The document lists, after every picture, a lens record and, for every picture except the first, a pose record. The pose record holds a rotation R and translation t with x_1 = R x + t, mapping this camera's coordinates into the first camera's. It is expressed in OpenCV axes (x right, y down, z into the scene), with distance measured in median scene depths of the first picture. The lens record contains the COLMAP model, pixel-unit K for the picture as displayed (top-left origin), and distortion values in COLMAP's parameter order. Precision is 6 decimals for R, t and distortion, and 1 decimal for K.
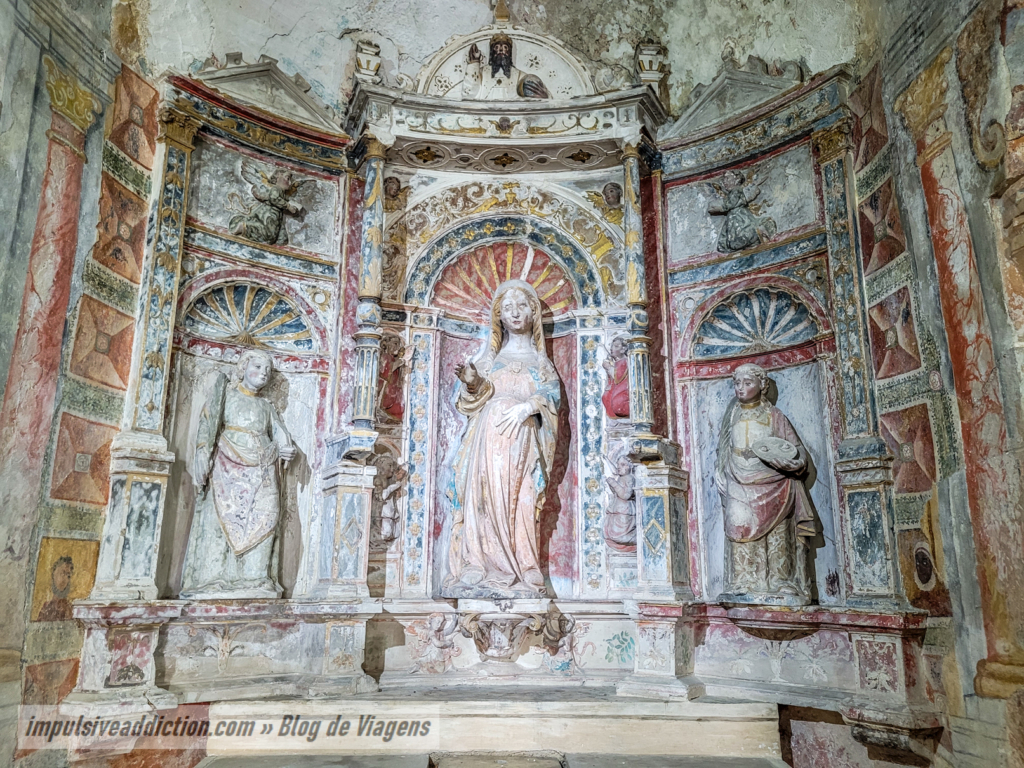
lens RADIAL K [[781.9, 0, 513.6], [0, 781.9, 387.4], [0, 0, 1]] dist [0.049941, -0.035100]
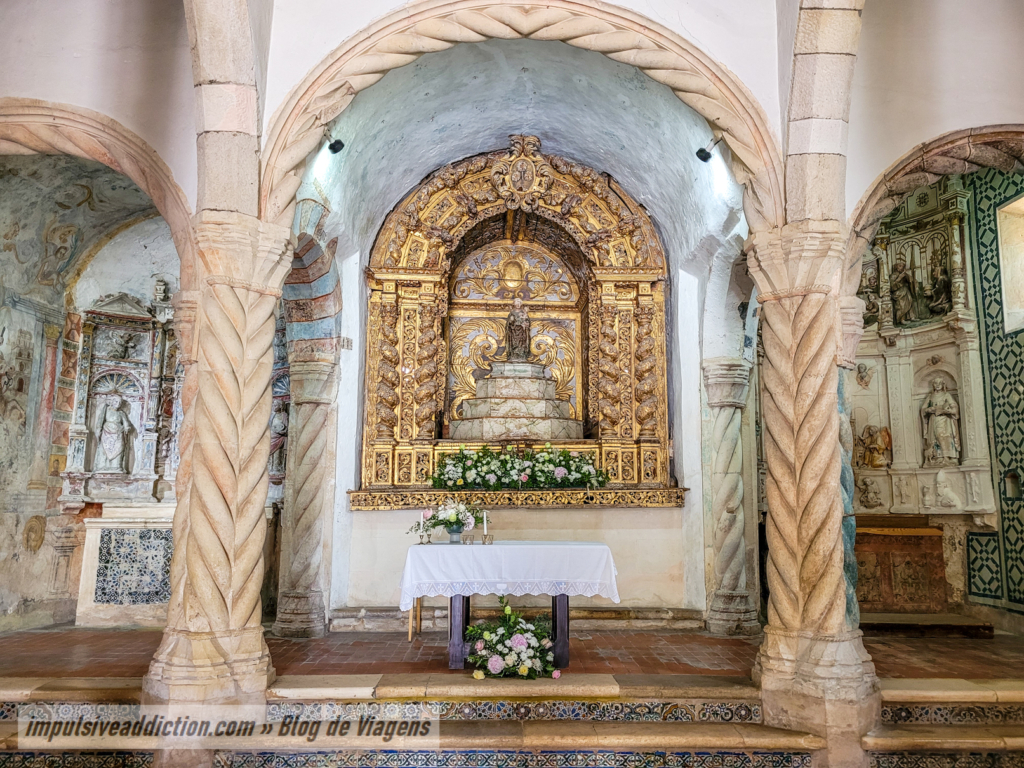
lens RADIAL K [[781.9, 0, 518.1], [0, 781.9, 389.5], [0, 0, 1]] dist [0.049941, -0.035100]
pose [[0.999883, -0.003513, -0.014880, 1.423931], [0.004670, 0.996907, 0.078453, -0.338870], [0.014558, -0.078513, 0.996807, -2.277091]]
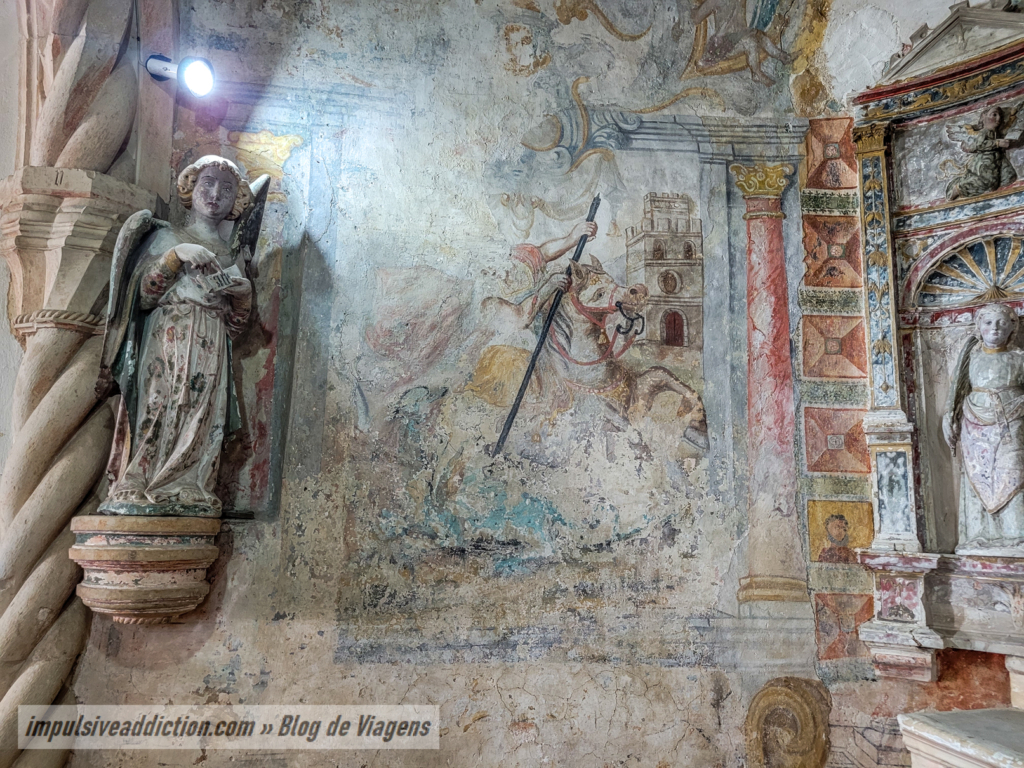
lens RADIAL K [[781.9, 0, 519.6], [0, 781.9, 388.2], [0, 0, 1]] dist [0.049941, -0.035100]
pose [[0.157125, -0.165110, -0.973679, 0.568415], [0.208906, 0.969171, -0.130634, 0.063452], [0.965230, -0.182882, 0.186774, 0.256791]]
